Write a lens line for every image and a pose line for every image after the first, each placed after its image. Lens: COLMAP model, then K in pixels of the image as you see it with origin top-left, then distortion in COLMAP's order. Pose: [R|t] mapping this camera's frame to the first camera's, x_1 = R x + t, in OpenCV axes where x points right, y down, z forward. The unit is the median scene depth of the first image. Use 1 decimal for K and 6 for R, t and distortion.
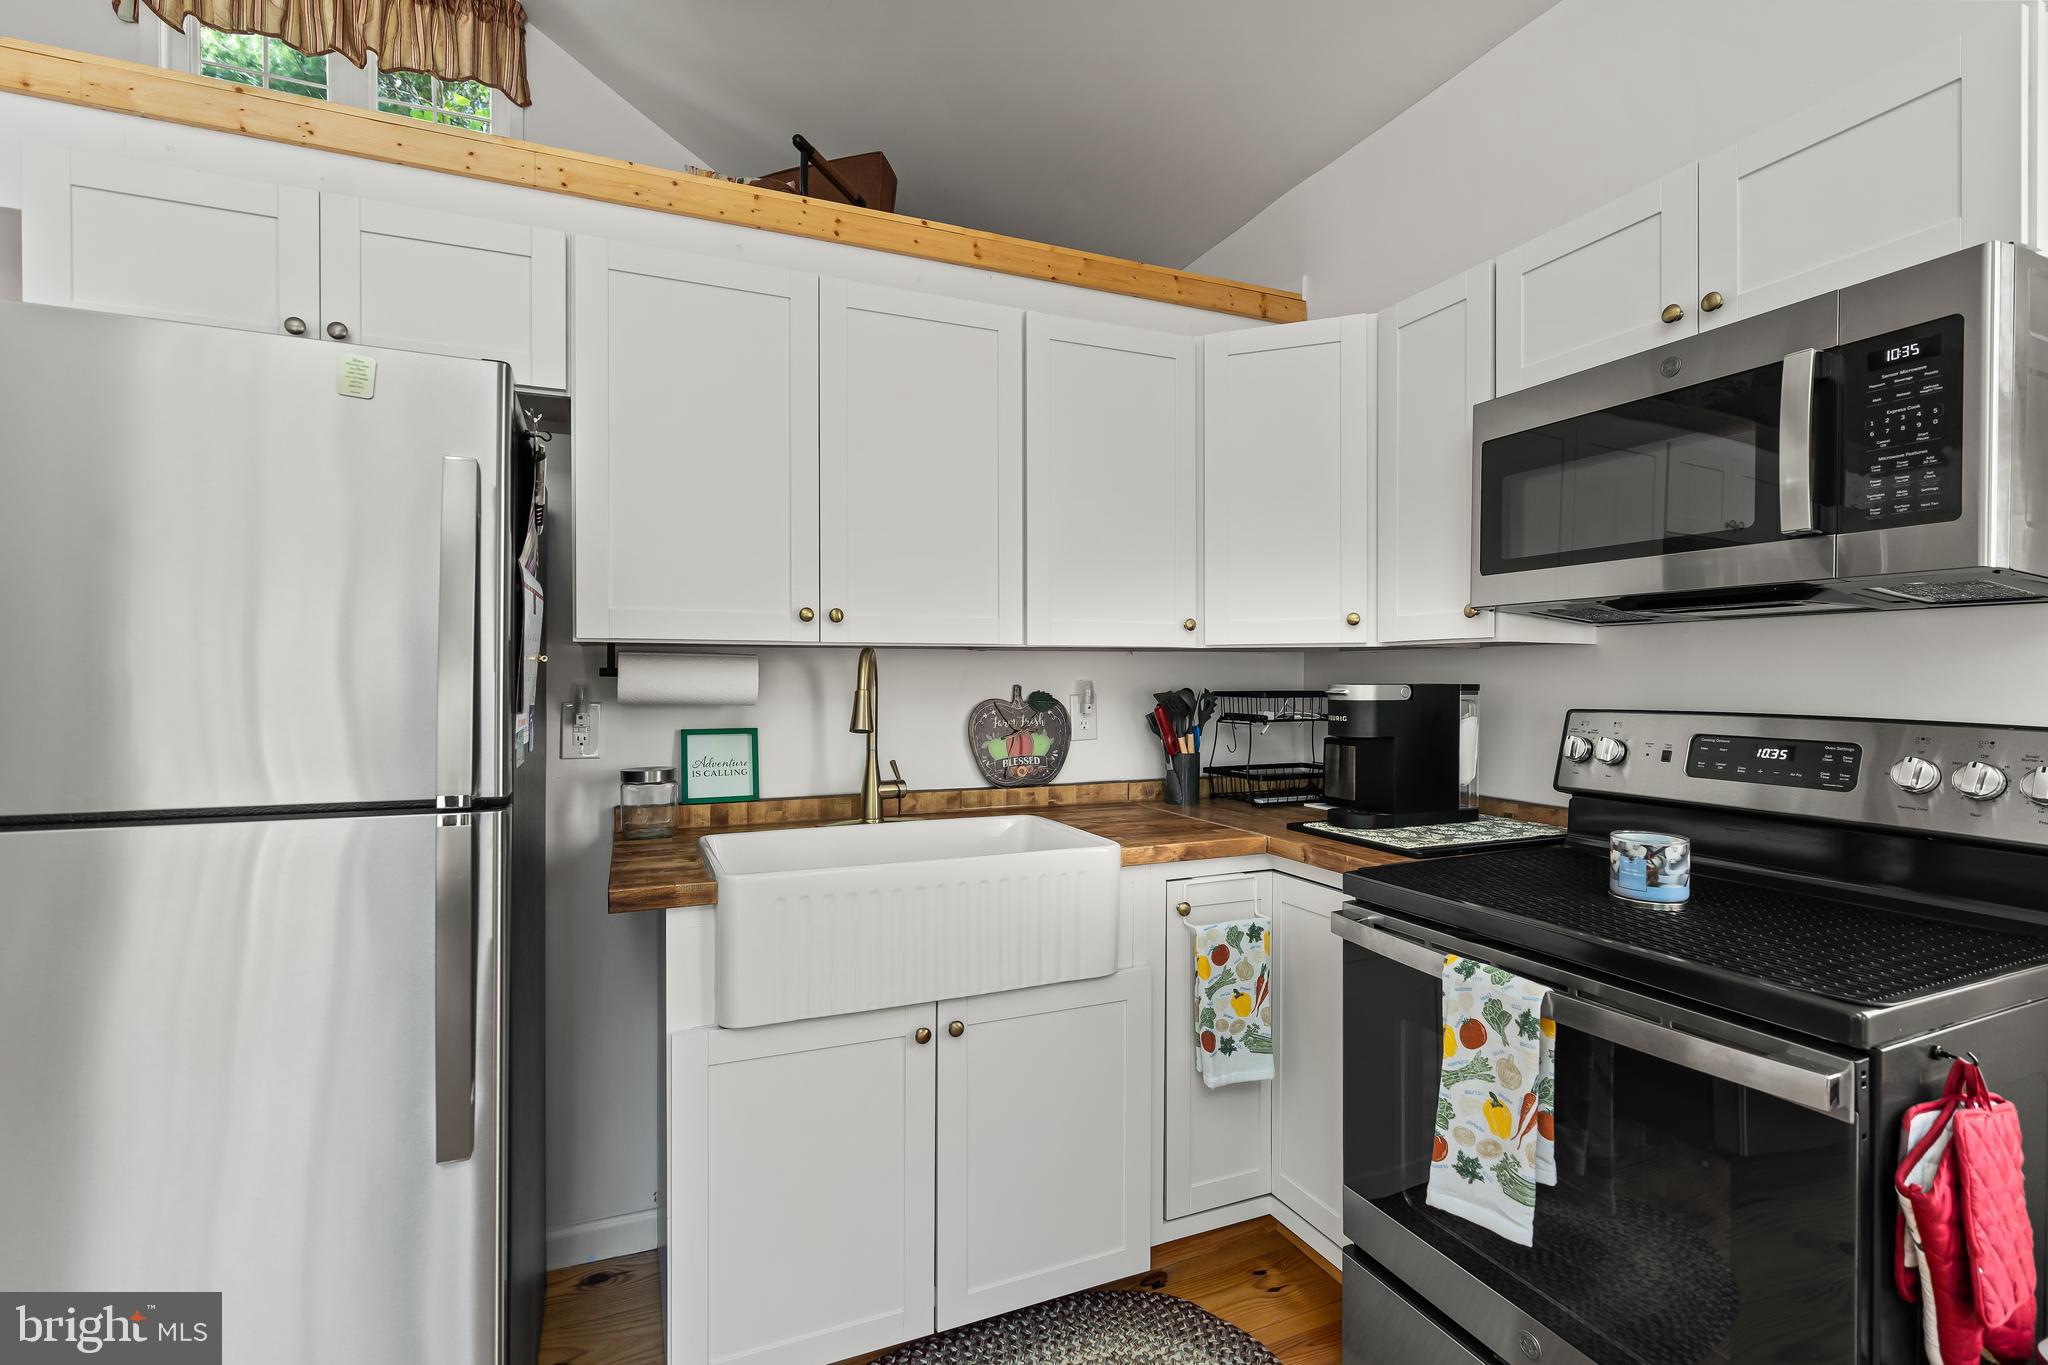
lens RADIAL K [[930.4, 0, 1024.0], [0, 930.4, 682.5], [0, 0, 1]] dist [-0.010688, 0.004892]
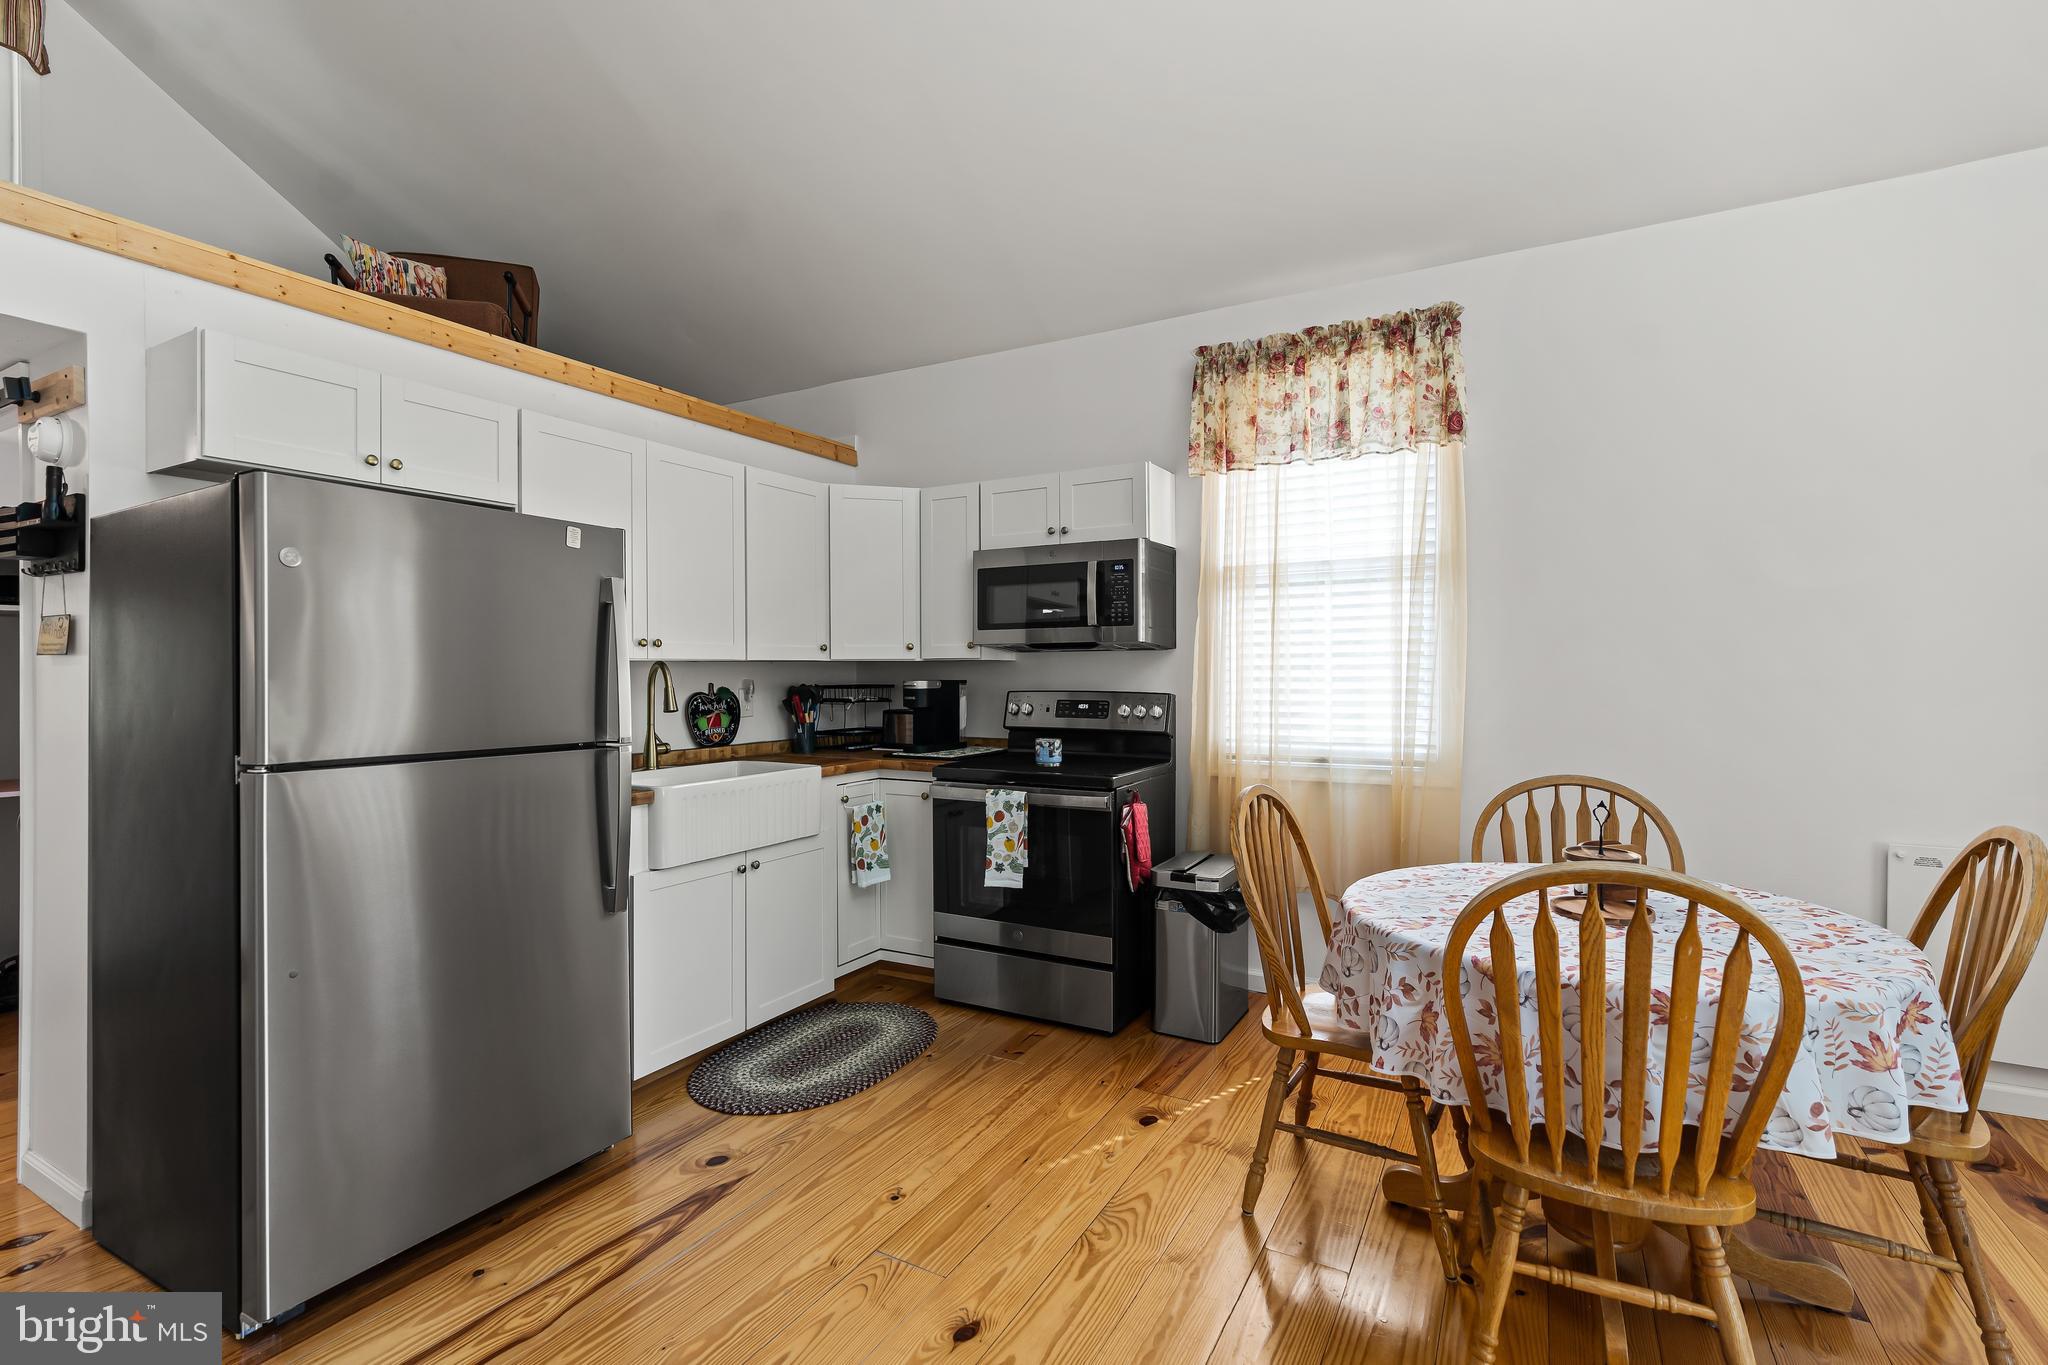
lens RADIAL K [[935.3, 0, 1024.4], [0, 935.3, 670.6], [0, 0, 1]] dist [-0.006404, 0.000371]
pose [[0.792179, -0.004586, 0.610271, -0.726737], [0.009183, 0.999948, -0.004405, -0.009106], [-0.610219, 0.009094, 0.792180, -0.767753]]
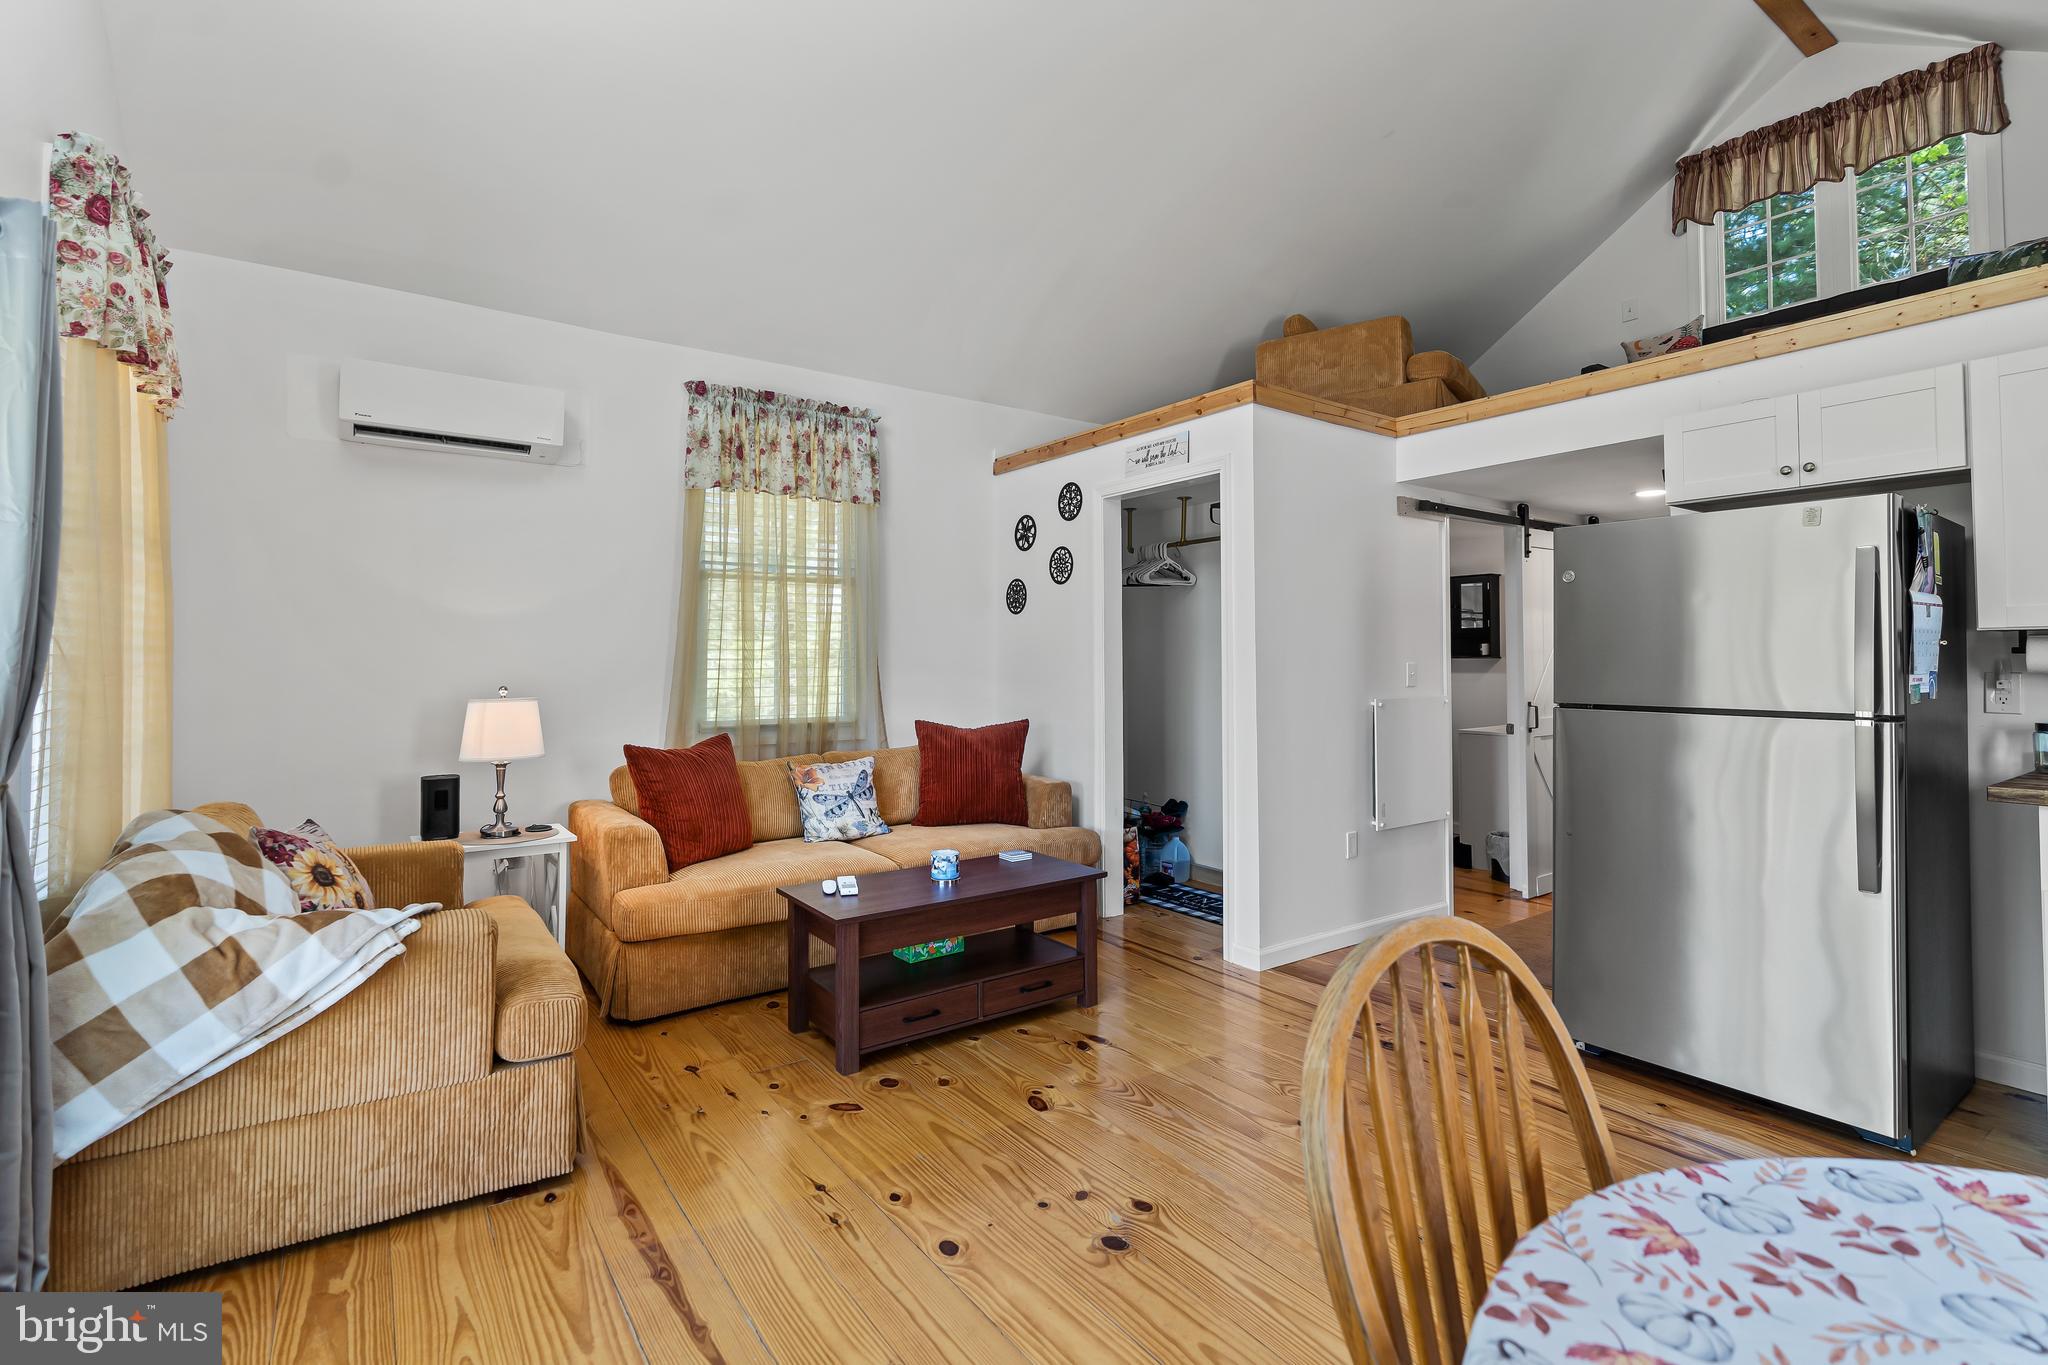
lens RADIAL K [[948.3, 0, 1020.5], [0, 948.3, 641.3], [0, 0, 1]] dist [-0.002656, 0.000230]
pose [[0.207757, -0.022889, -0.977913, 0.640217], [-0.001614, 0.999717, -0.023742, 0.010639], [0.978179, 0.006511, 0.207661, -0.772948]]
